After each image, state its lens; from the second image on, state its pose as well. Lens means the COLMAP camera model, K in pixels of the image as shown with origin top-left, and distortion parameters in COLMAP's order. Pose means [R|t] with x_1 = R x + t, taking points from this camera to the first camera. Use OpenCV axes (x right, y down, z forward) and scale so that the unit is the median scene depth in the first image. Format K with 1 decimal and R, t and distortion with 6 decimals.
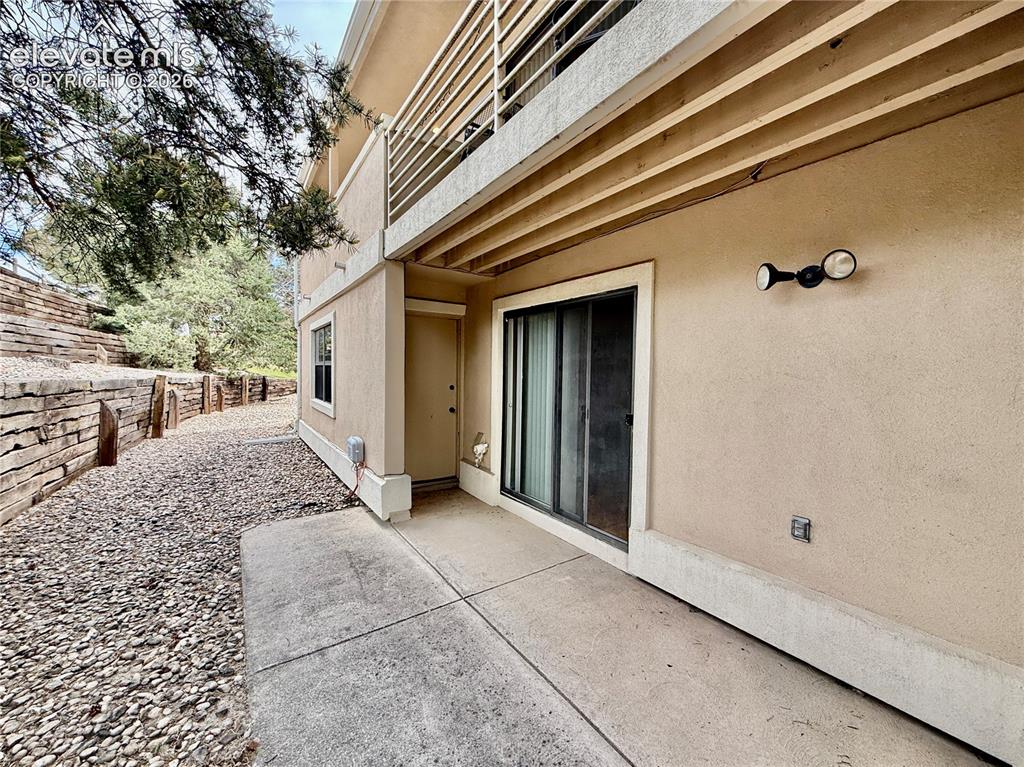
lens RADIAL K [[409.2, 0, 510.4], [0, 409.2, 384.0], [0, 0, 1]] dist [-0.000196, 0.000384]
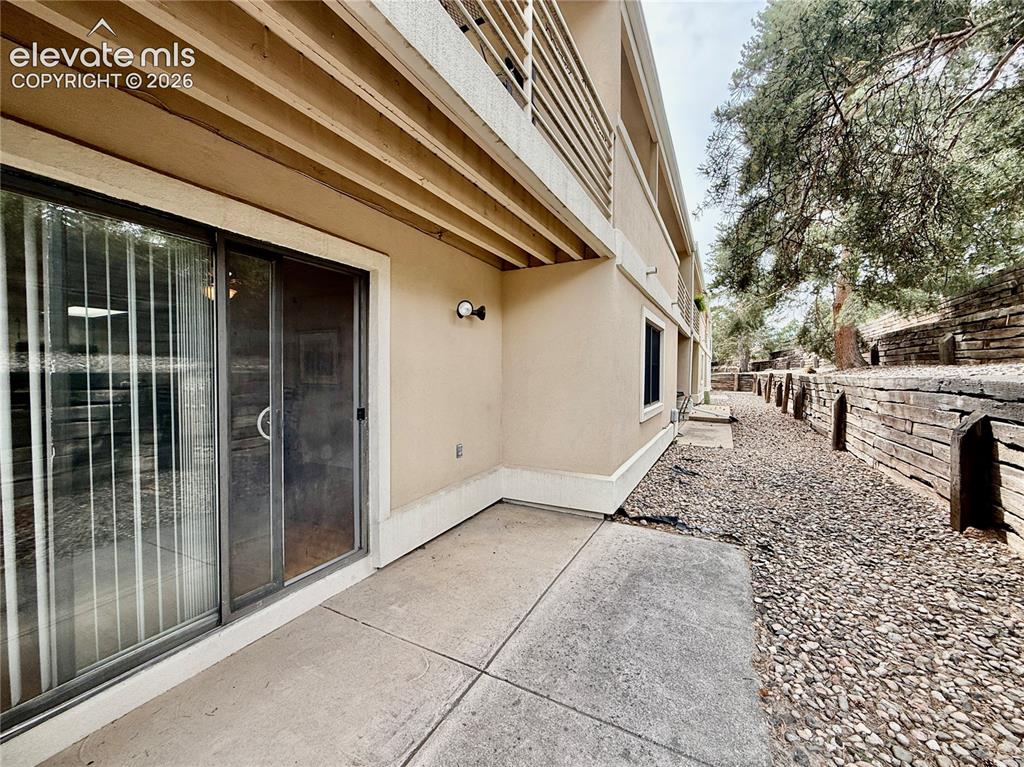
lens RADIAL K [[409.2, 0, 509.9], [0, 409.2, 384.1], [0, 0, 1]] dist [-0.000196, 0.000384]
pose [[-0.470116, -0.047365, 0.881333, -0.826833], [0.012697, 0.998093, 0.060413, -0.038769], [-0.882513, 0.039592, -0.468618, 1.389642]]
